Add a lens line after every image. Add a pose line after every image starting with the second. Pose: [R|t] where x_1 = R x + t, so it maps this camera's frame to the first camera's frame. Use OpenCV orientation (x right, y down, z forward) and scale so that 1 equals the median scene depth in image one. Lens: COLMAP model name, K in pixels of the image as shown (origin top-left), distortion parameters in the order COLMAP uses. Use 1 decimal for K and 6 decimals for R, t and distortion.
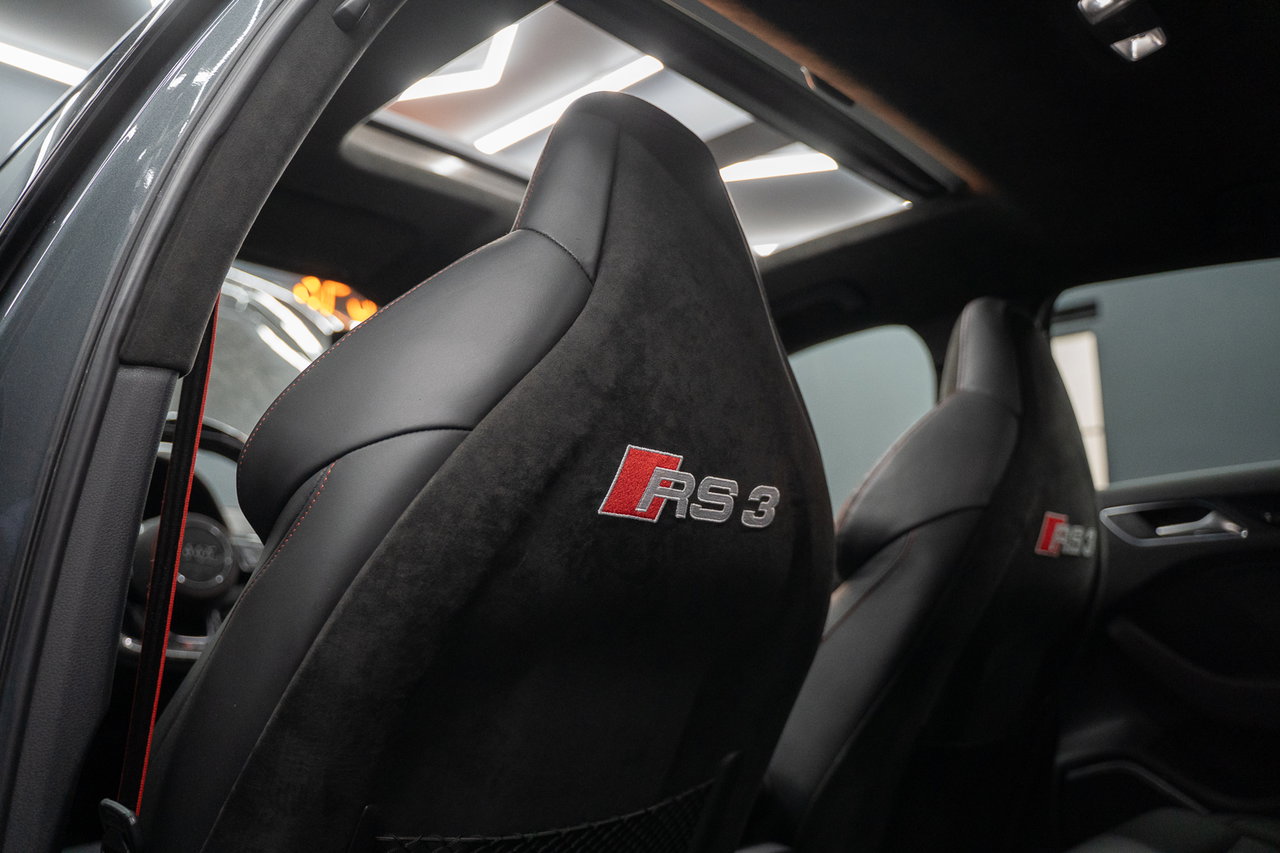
lens RADIAL K [[1023.1, 0, 638.6], [0, 1023.1, 426.4], [0, 0, 1]] dist [-0.078905, 0.005607]
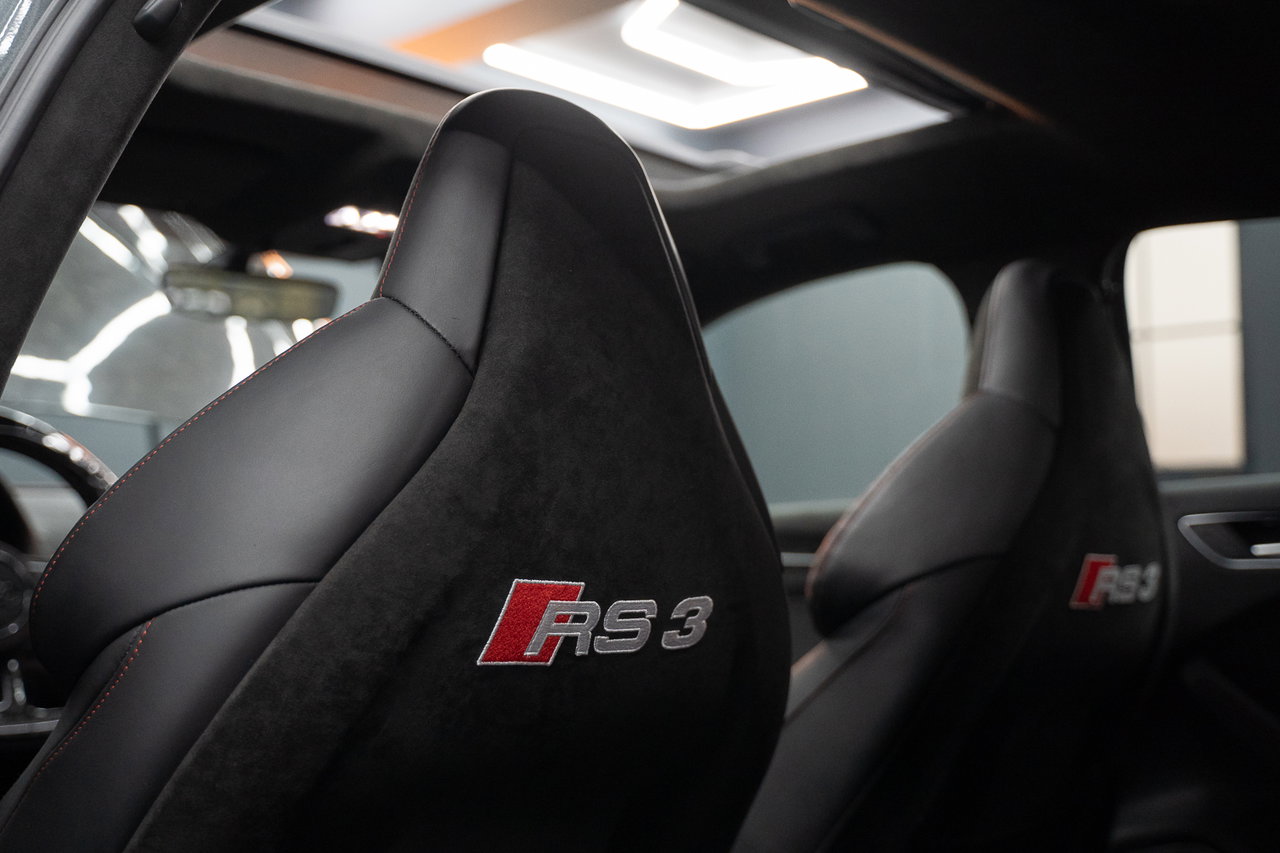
lens RADIAL K [[1403.2, 0, 639.3], [0, 1403.2, 425.1], [0, 0, 1]] dist [-0.000077, 0.000000]
pose [[0.999762, 0.007455, 0.020498, 0.063833], [-0.009387, 0.995352, 0.095845, -0.207594], [-0.019688, -0.096014, 0.995185, -0.110810]]
